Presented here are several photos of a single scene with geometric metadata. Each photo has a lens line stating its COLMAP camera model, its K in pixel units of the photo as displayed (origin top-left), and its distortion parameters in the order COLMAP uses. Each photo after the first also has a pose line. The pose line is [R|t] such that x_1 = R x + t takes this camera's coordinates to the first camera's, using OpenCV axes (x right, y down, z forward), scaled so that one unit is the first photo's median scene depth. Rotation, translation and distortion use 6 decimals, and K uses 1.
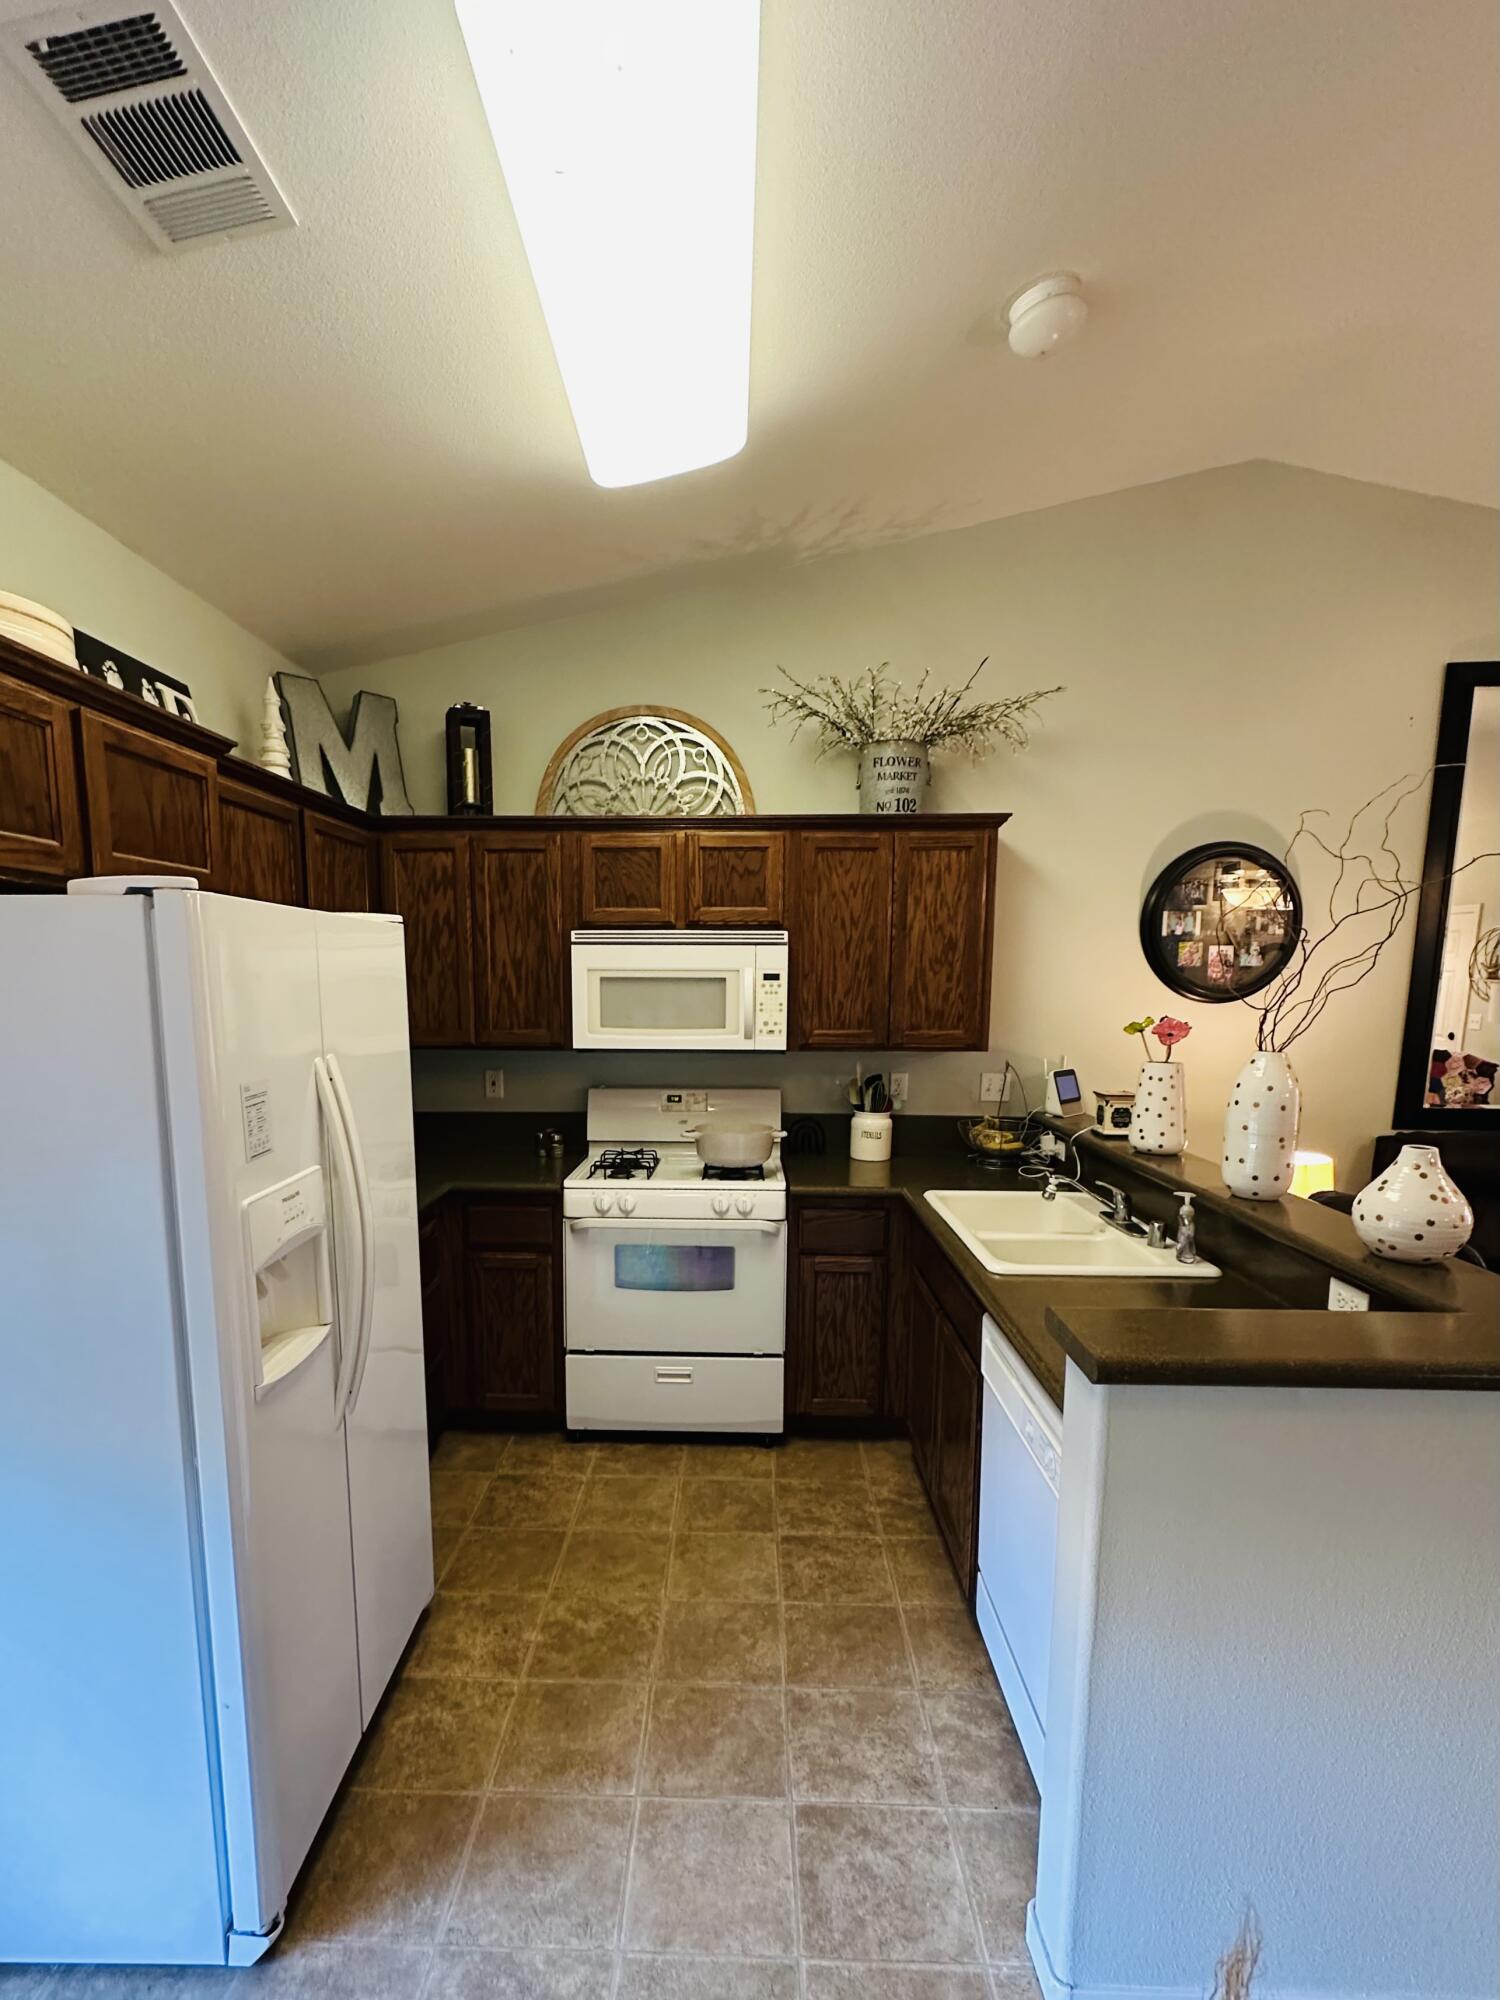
lens RADIAL K [[921.2, 0, 749.9], [0, 921.2, 1102.7], [0, 0, 1]] dist [-0.002044, -0.000257]
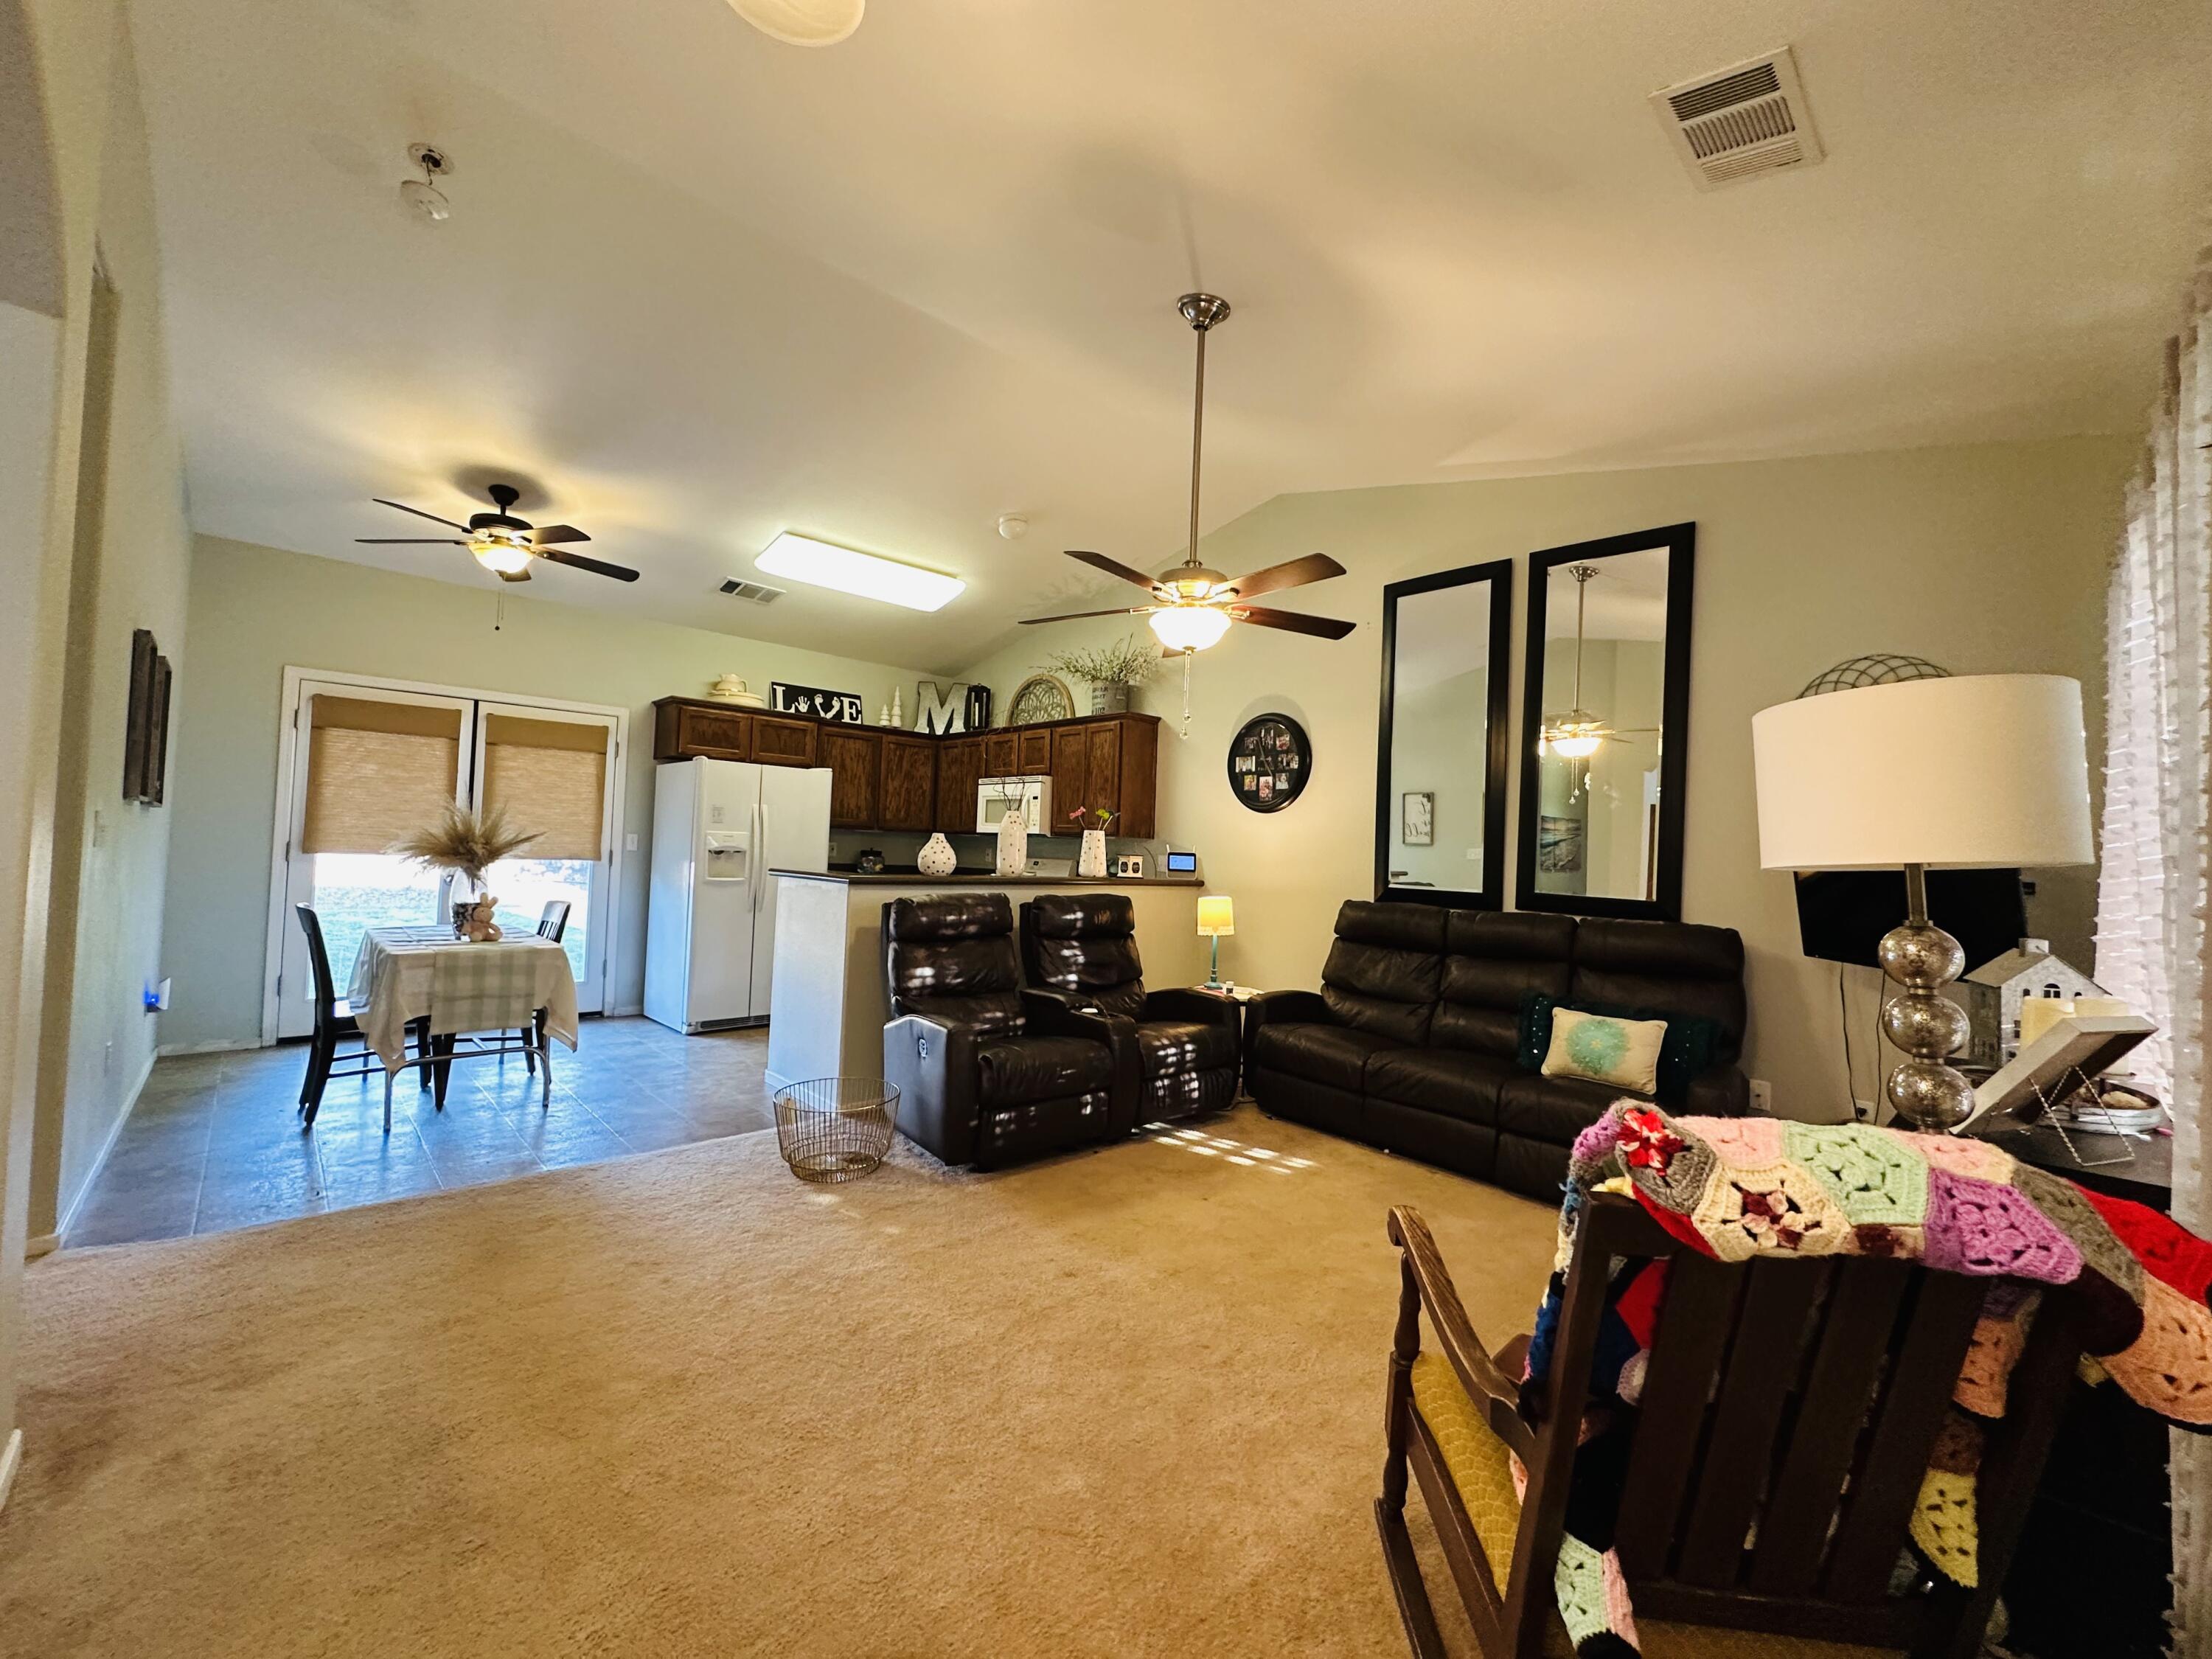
lens RADIAL K [[881.6, 0, 1106.0], [0, 881.6, 829.5], [0, 0, 1]] dist [0.001184, -0.000010]
pose [[0.713310, 0.005793, -0.700825, 1.492263], [-0.130171, 0.983662, -0.124359, 0.153991], [0.688654, 0.179933, 0.702410, -0.251766]]
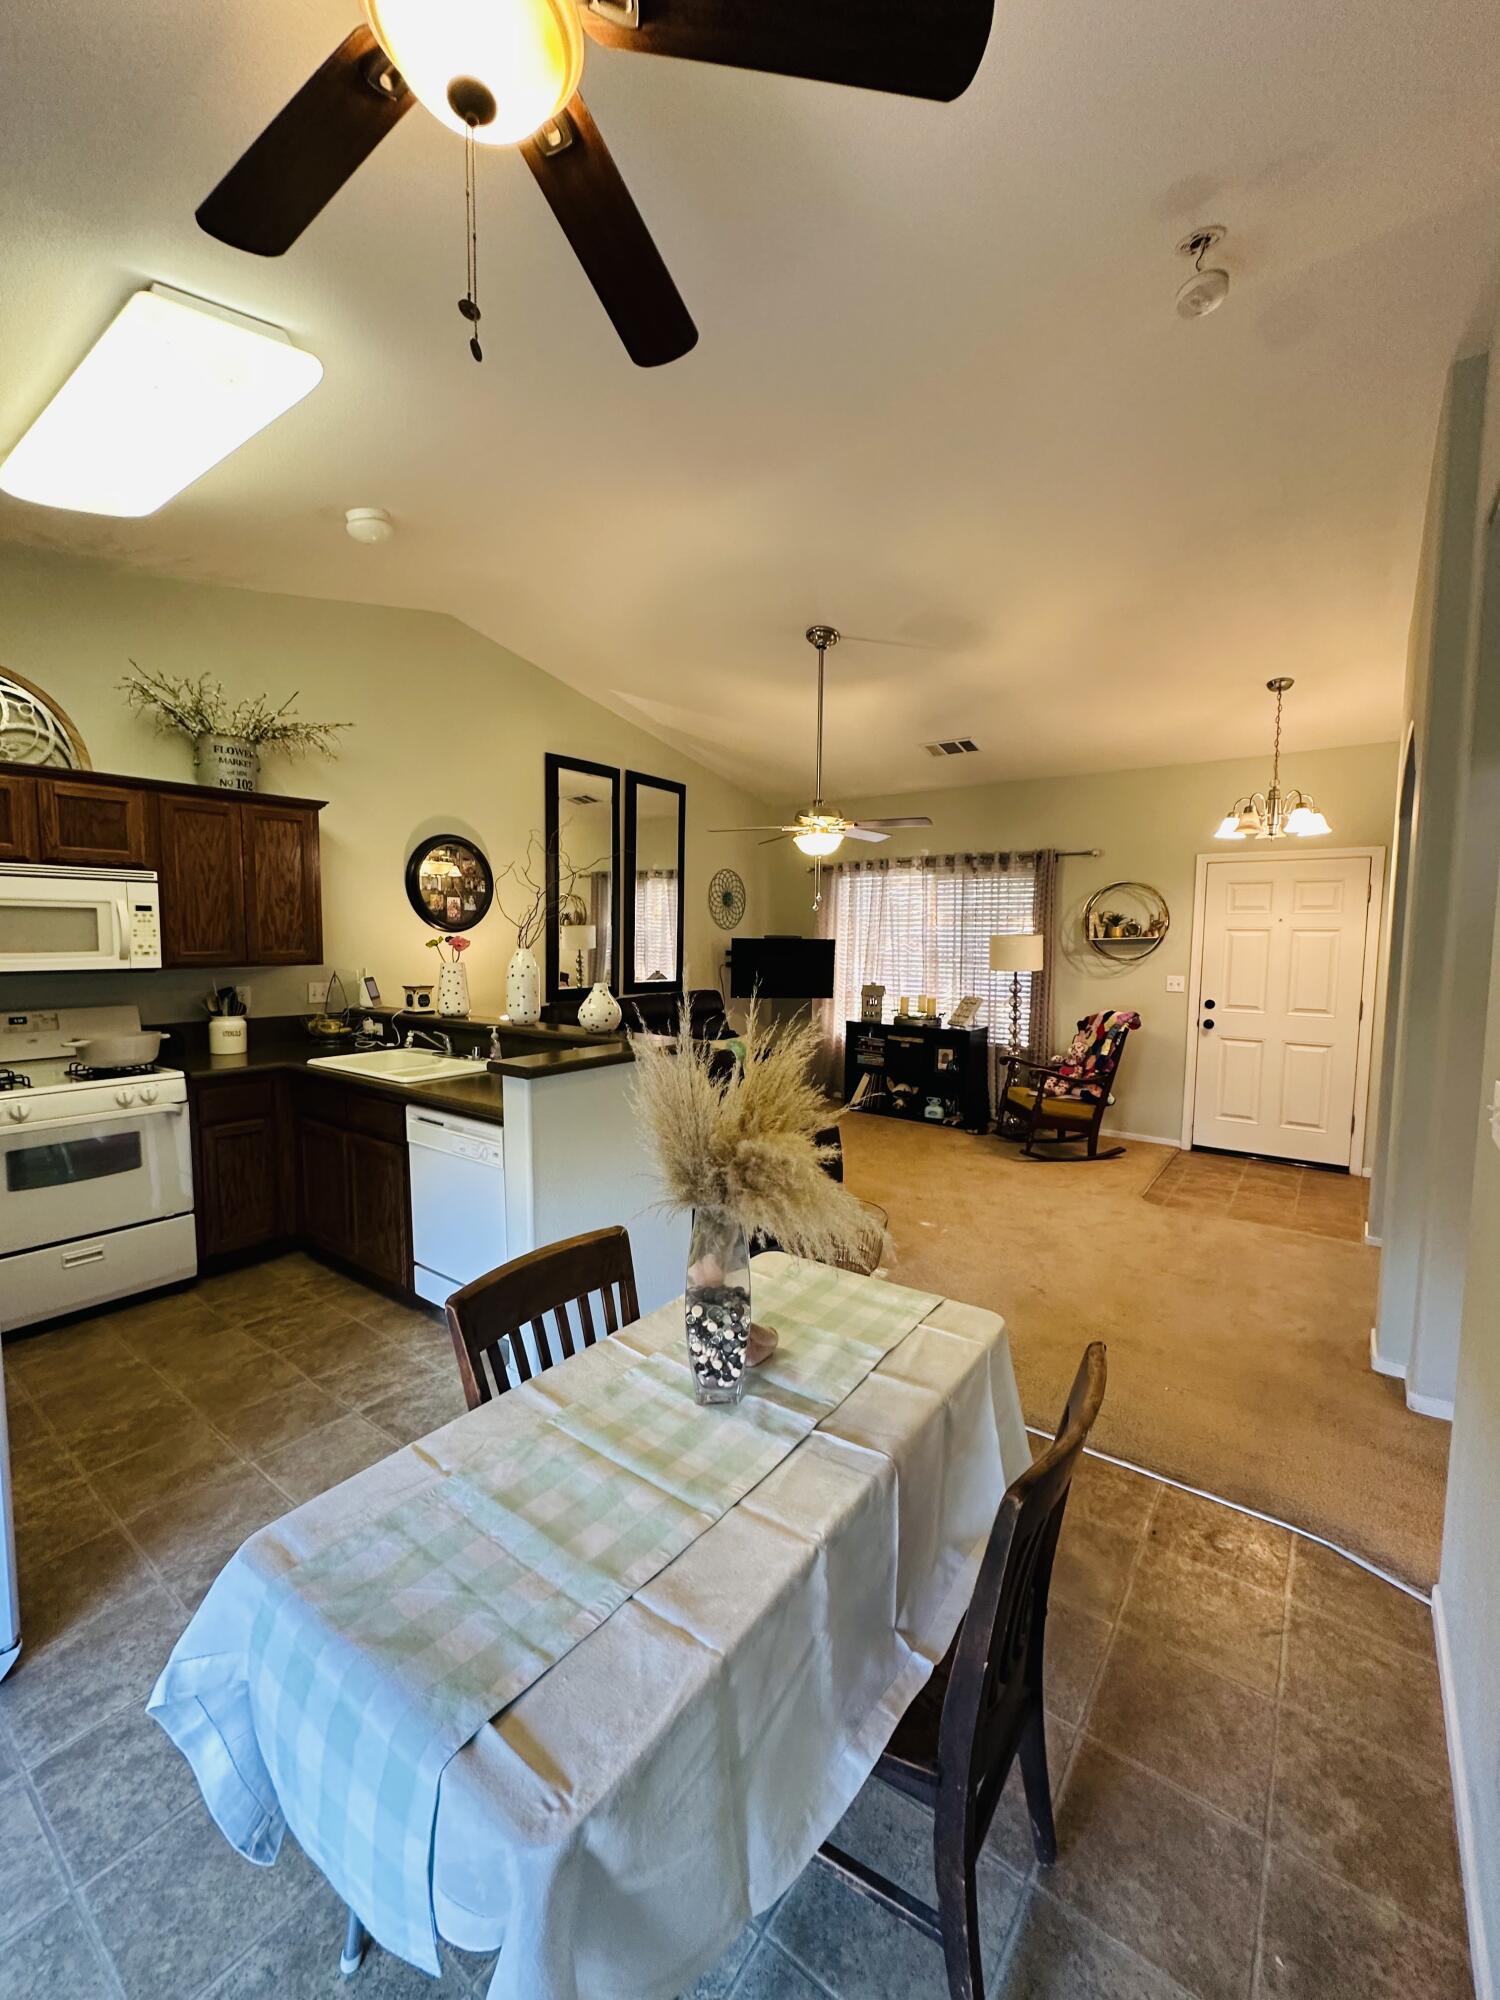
lens RADIAL K [[797.1, 0, 750.0], [0, 797.1, 1000.0], [0, 0, 1]] dist [0.001184, -0.000010]
pose [[0.577411, -0.068034, 0.813614, -0.377130], [0.112509, 0.993645, 0.003242, 0.070794], [-0.808664, 0.089667, 0.581396, -0.252054]]
